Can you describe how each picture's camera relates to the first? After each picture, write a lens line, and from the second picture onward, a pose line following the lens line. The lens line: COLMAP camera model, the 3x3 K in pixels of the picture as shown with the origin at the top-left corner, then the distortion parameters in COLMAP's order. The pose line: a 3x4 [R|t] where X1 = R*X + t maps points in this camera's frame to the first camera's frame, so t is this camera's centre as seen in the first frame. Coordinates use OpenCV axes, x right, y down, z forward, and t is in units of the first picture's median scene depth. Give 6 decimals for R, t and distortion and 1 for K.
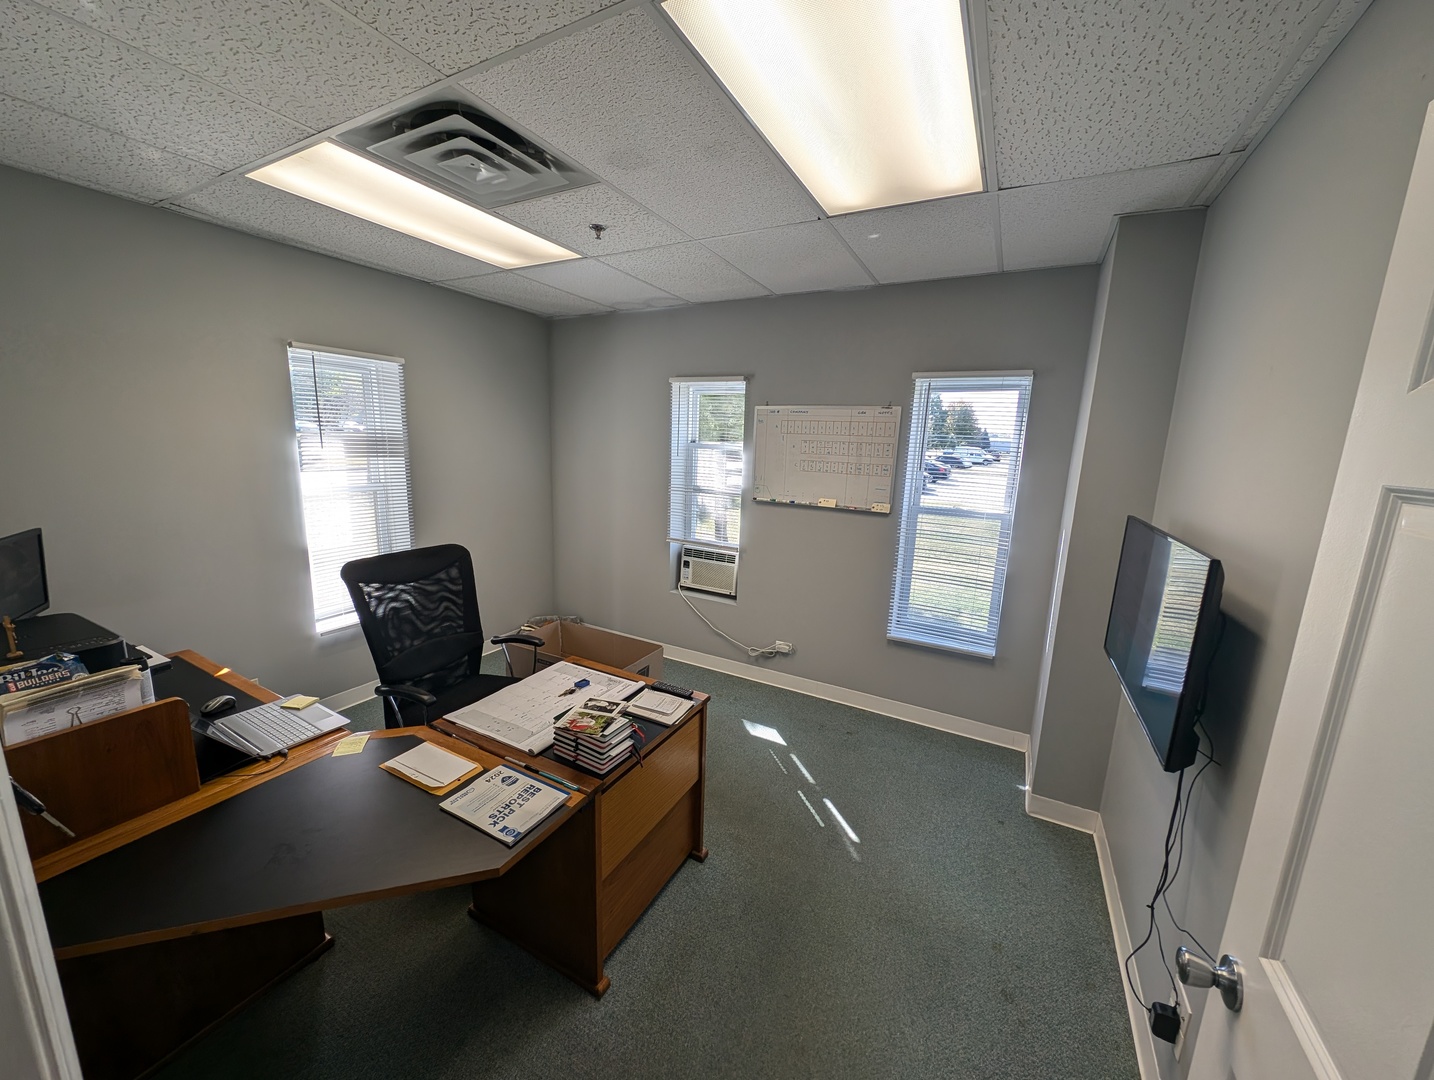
lens RADIAL K [[534.5, 0, 717.0], [0, 534.5, 540.0], [0, 0, 1]] dist [0.000252, 0.000020]
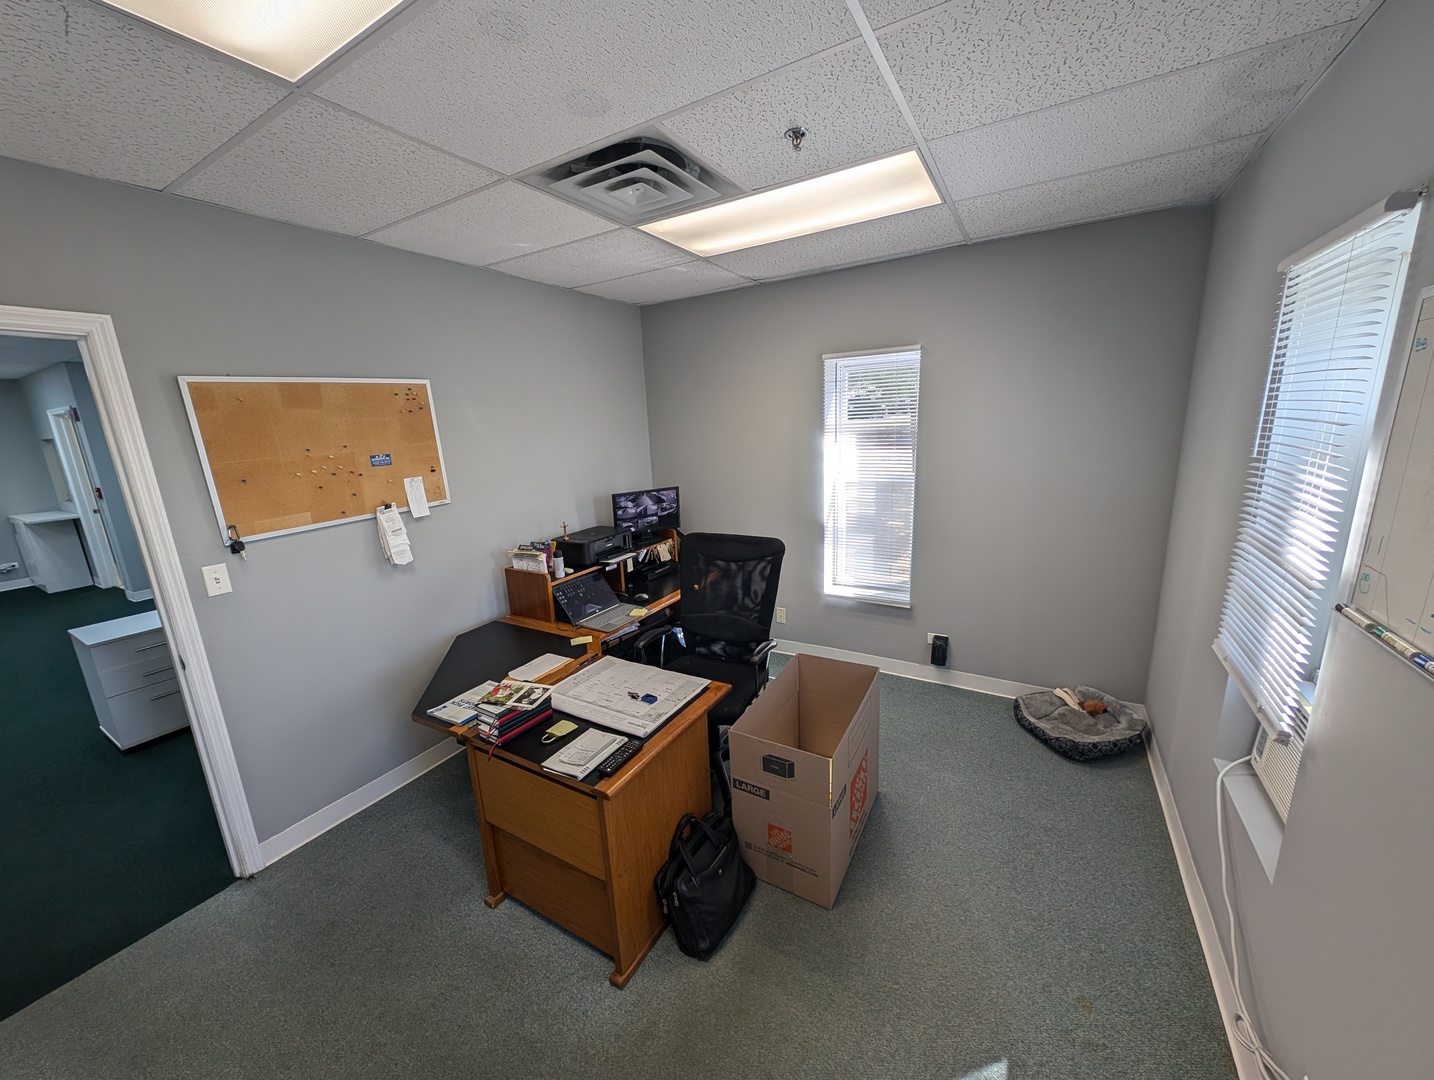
lens RADIAL K [[534.5, 0, 717.0], [0, 534.5, 540.0], [0, 0, 1]] dist [0.000252, 0.000020]
pose [[-0.034065, 0.187677, -0.981640, 0.661659], [-0.140143, 0.971608, 0.190622, -0.218157], [0.989545, 0.144064, -0.006796, 1.141611]]
